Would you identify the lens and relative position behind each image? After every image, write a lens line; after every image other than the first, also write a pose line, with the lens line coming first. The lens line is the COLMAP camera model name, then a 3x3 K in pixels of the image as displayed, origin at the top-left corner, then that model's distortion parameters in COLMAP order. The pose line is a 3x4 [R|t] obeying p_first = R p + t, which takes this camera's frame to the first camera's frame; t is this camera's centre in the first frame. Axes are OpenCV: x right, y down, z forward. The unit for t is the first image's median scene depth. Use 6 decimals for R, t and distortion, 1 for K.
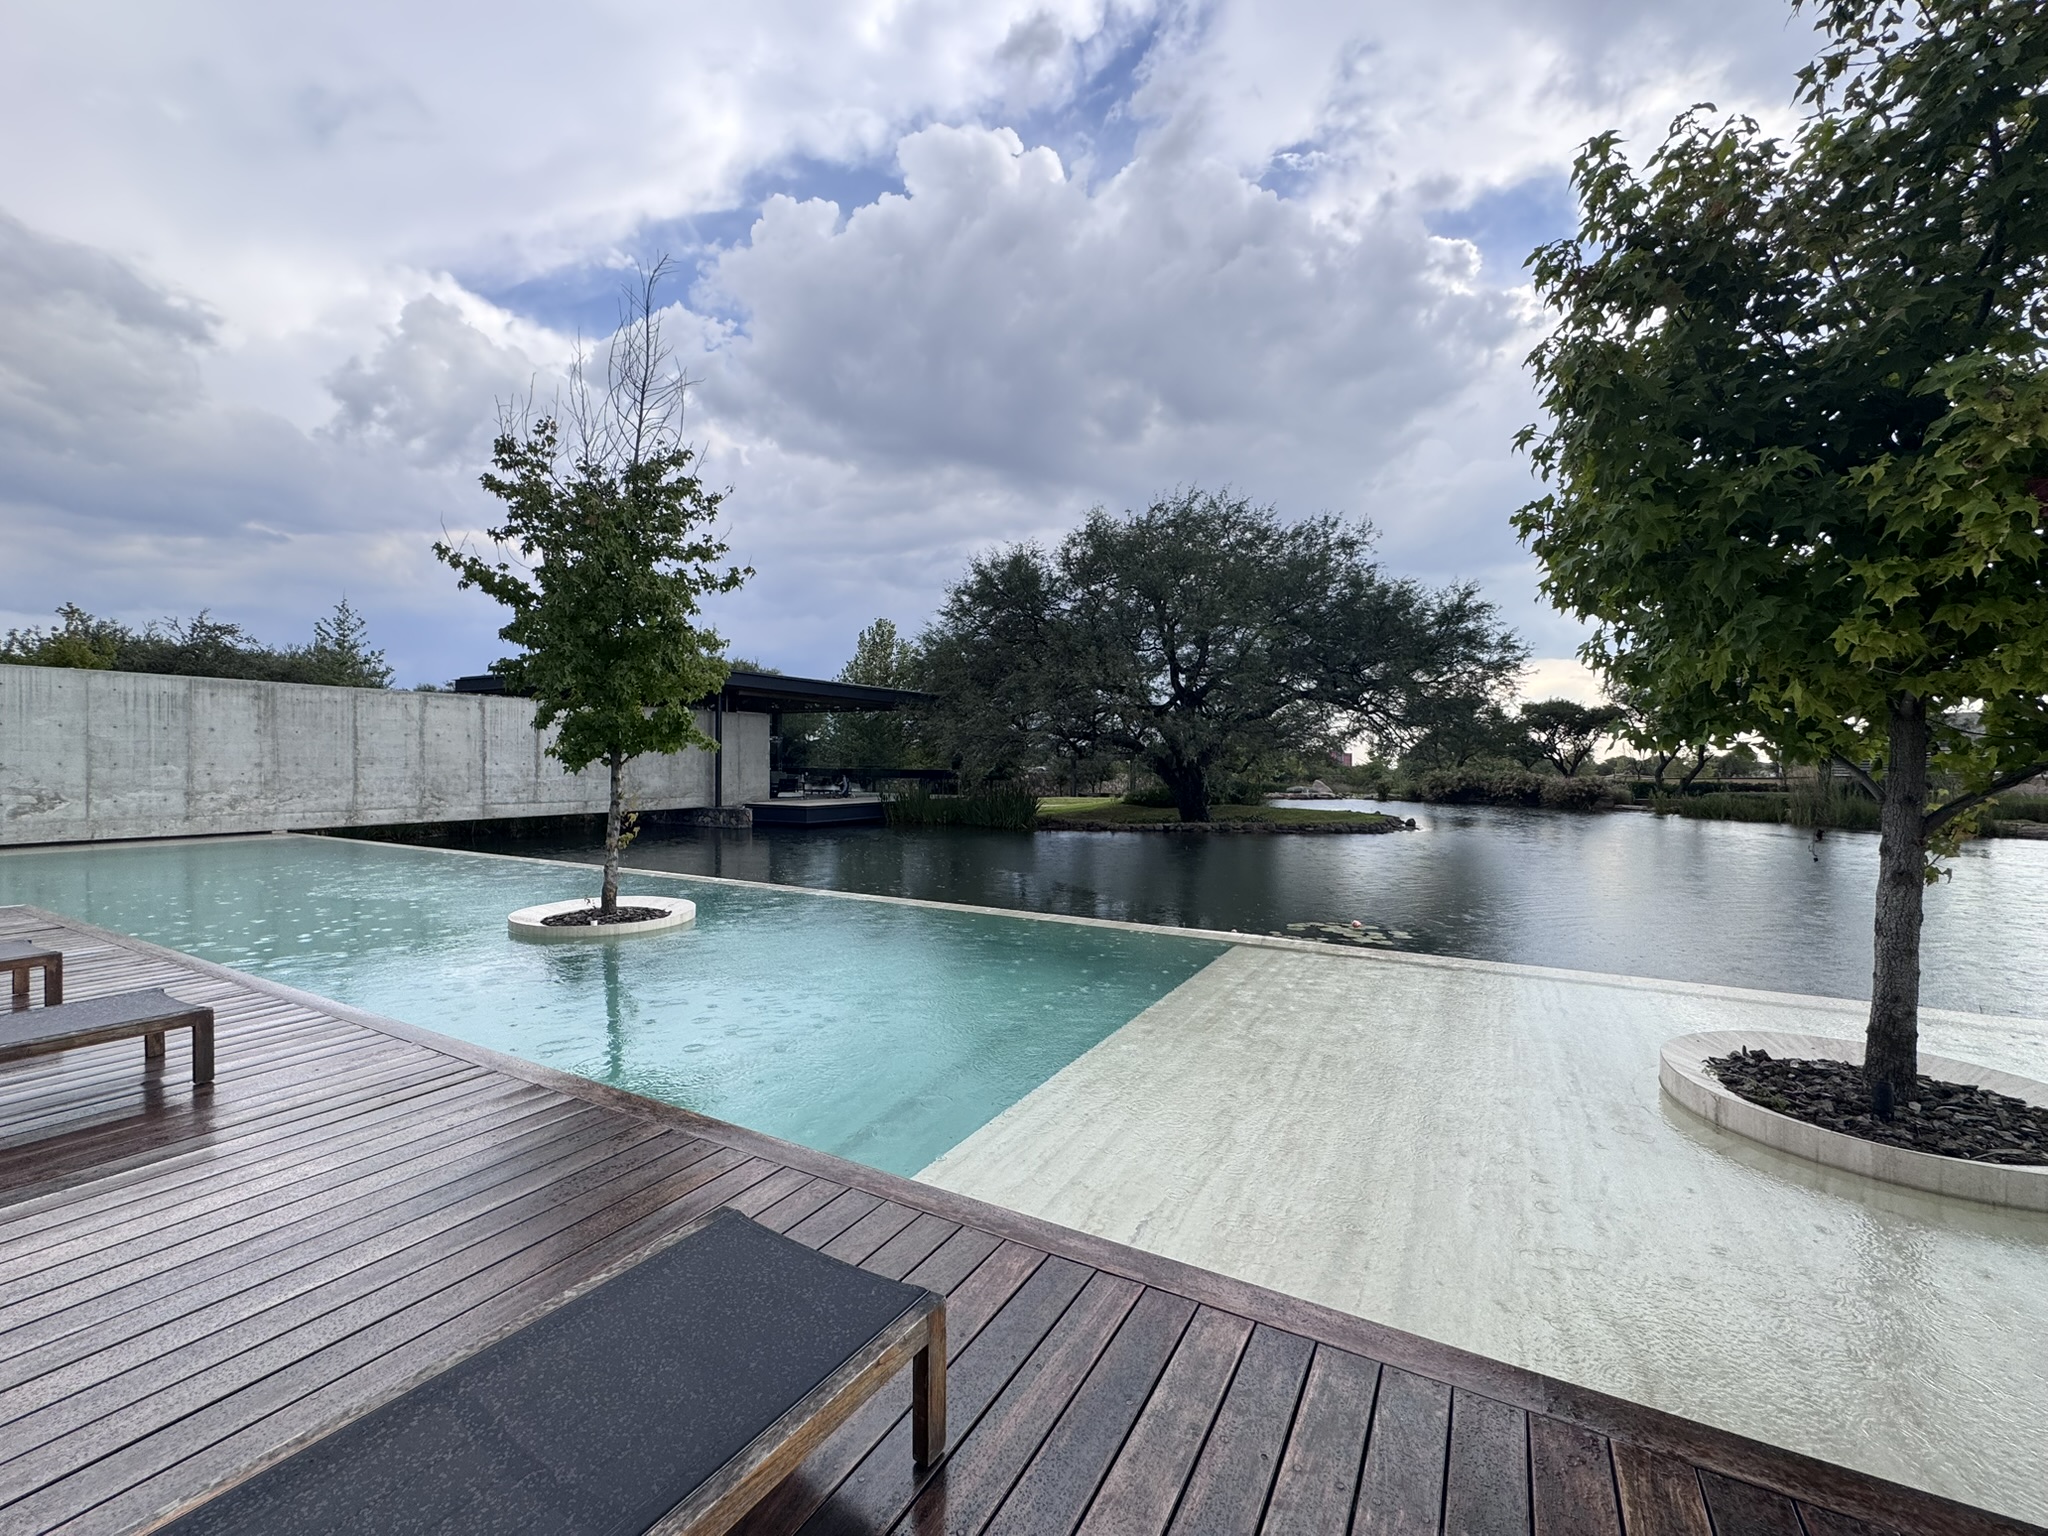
lens RADIAL K [[823.7, 0, 1008.8], [0, 823.7, 782.0], [0, 0, 1]] dist [0.002304, -0.000676]
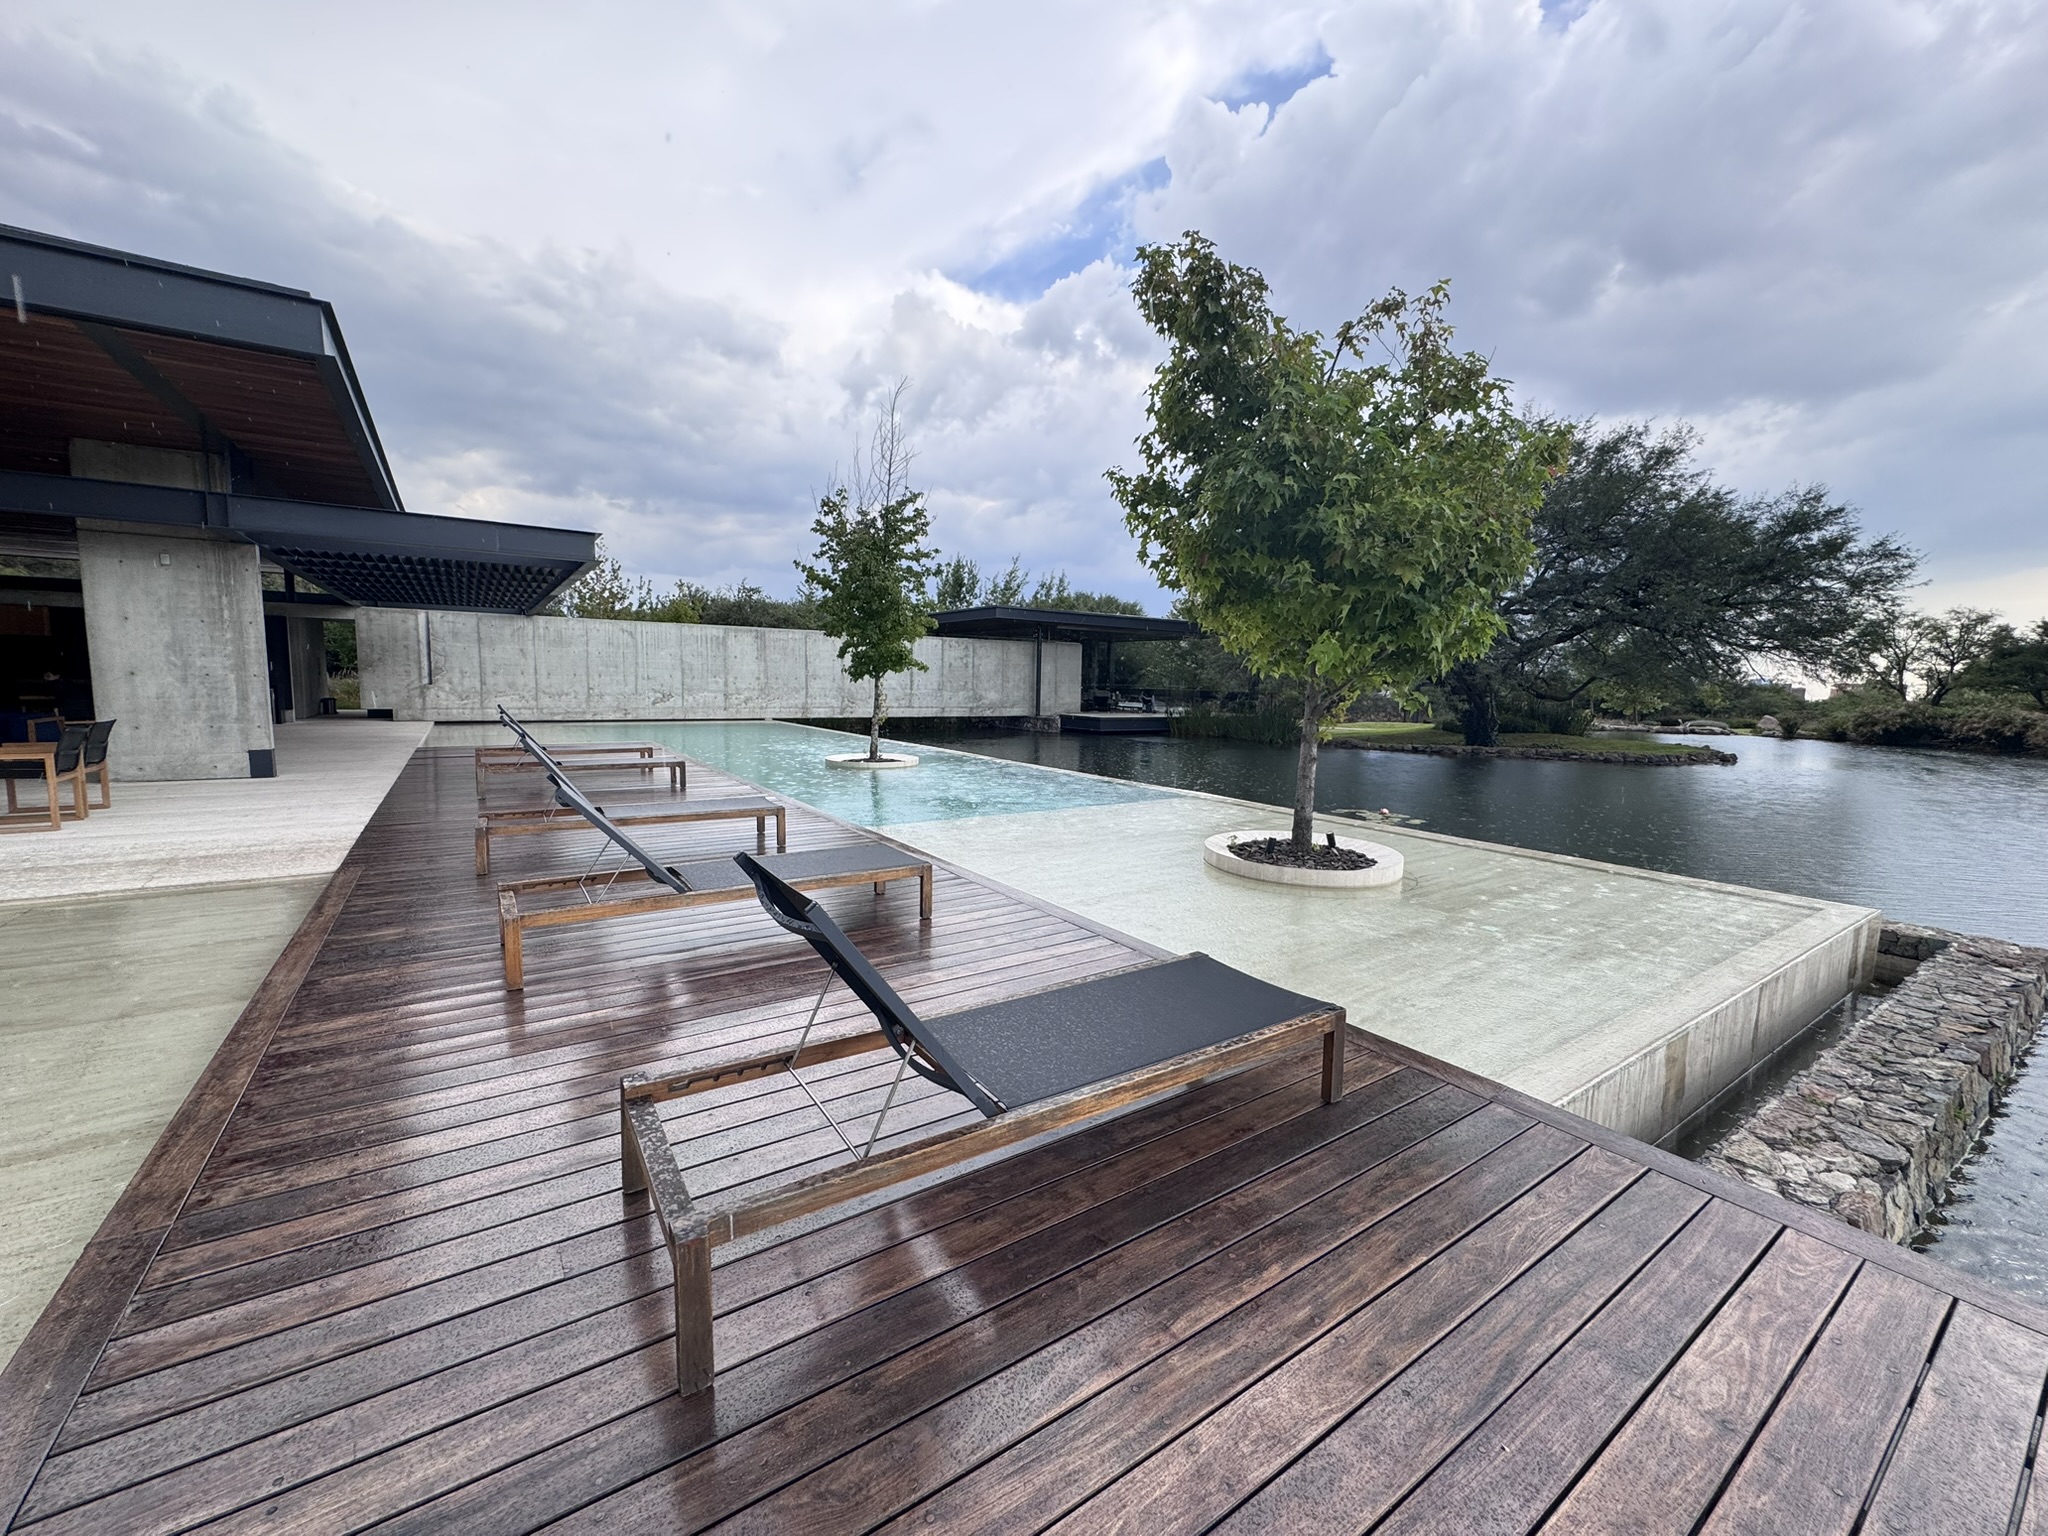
lens RADIAL K [[823.7, 0, 1045.3], [0, 823.7, 760.5], [0, 0, 1]] dist [0.002304, -0.000676]
pose [[0.899640, 0.054266, -0.433247, 0.218927], [-0.025805, 0.997120, 0.071311, 0.007172], [0.435870, -0.052974, 0.898449, -0.157925]]
